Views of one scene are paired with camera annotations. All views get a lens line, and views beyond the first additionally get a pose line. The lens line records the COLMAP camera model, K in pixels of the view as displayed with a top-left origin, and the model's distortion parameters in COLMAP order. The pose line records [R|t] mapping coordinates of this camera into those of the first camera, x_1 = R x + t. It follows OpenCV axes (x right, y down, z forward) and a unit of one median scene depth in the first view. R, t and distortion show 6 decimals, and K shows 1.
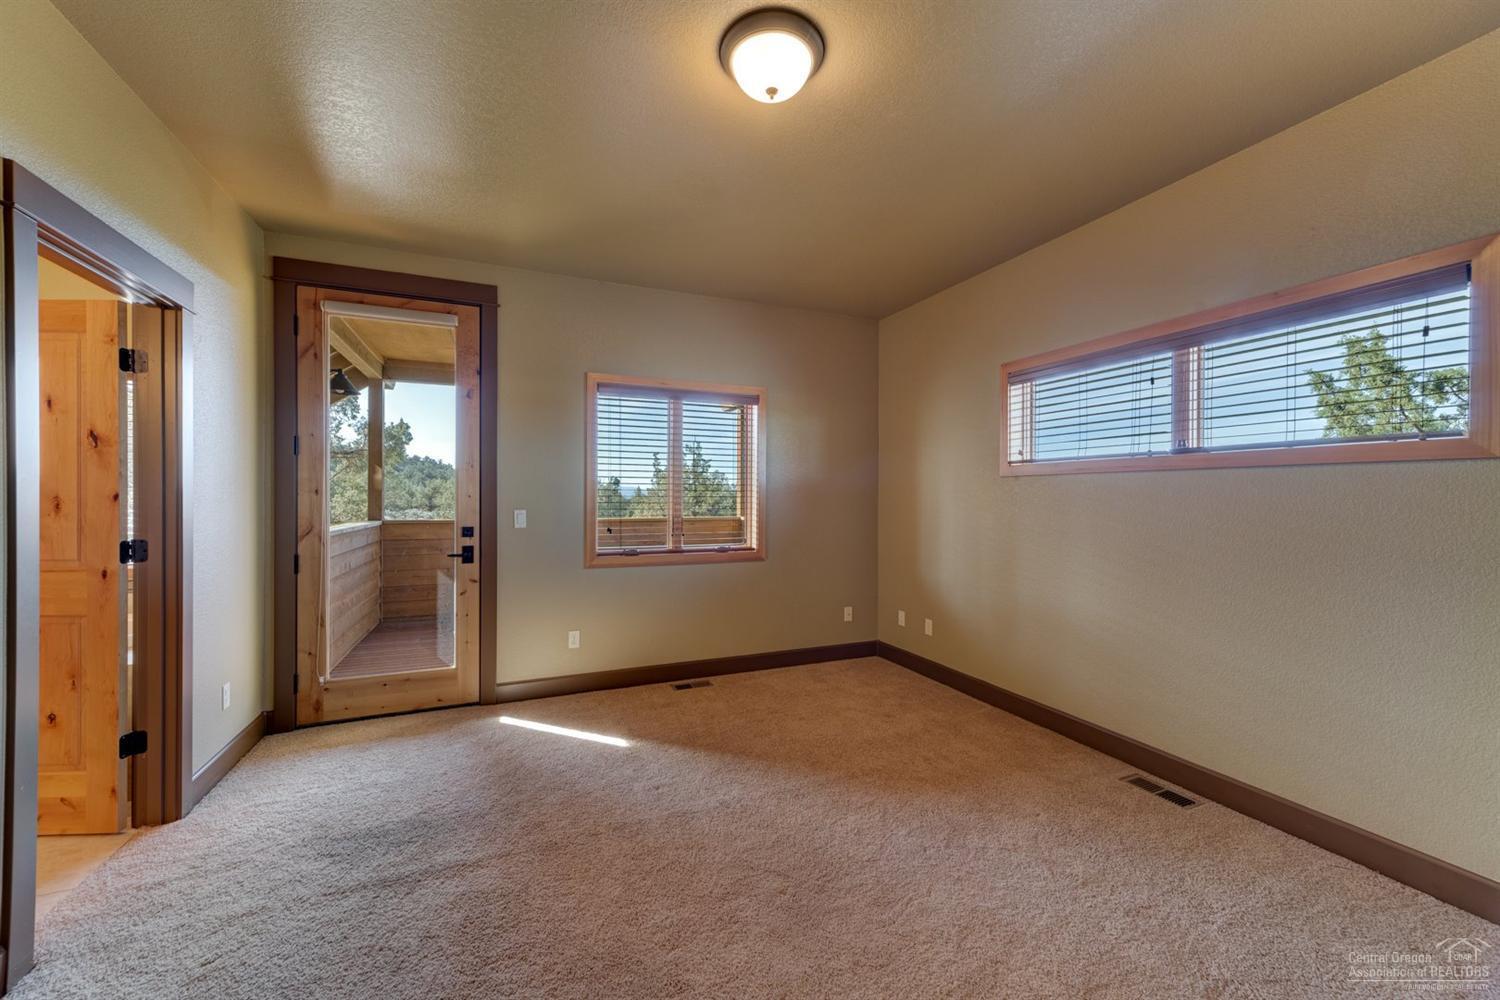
lens RADIAL K [[579.0, 0, 750.0], [0, 579.0, 500.0], [0, 0, 1]] dist [0.000739, 0.000148]
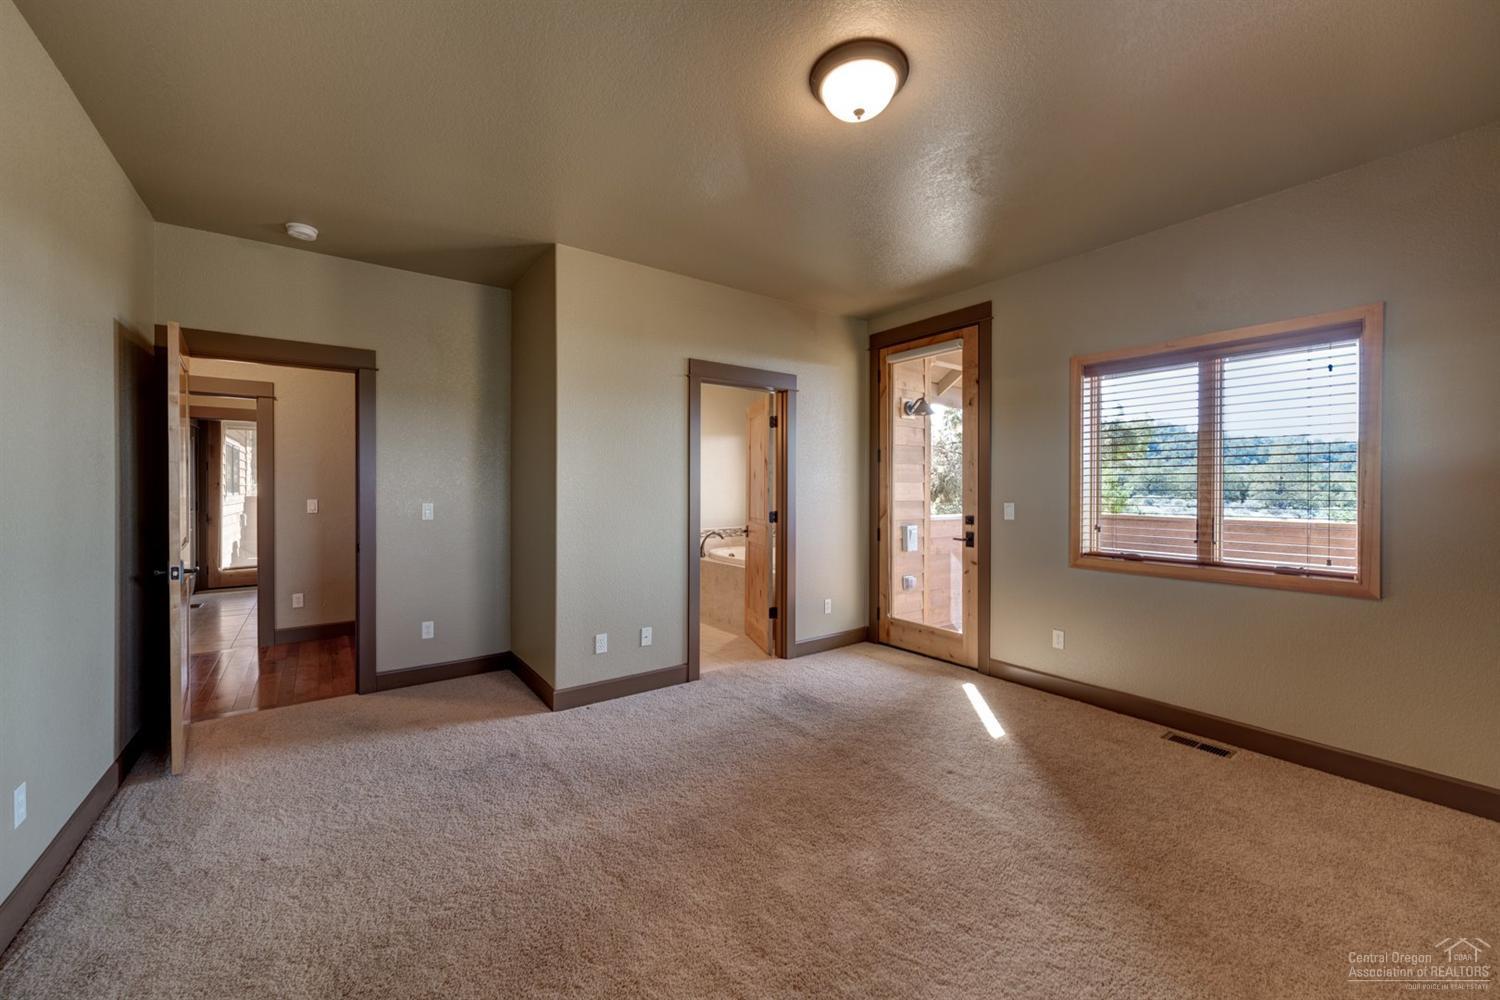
lens RADIAL K [[579.0, 0, 750.0], [0, 579.0, 500.0], [0, 0, 1]] dist [0.000739, 0.000148]
pose [[0.220092, 0.016218, -0.975344, 0.600954], [-0.009037, 0.999853, 0.014586, 0.001041], [0.975437, 0.005603, 0.220206, 0.334359]]
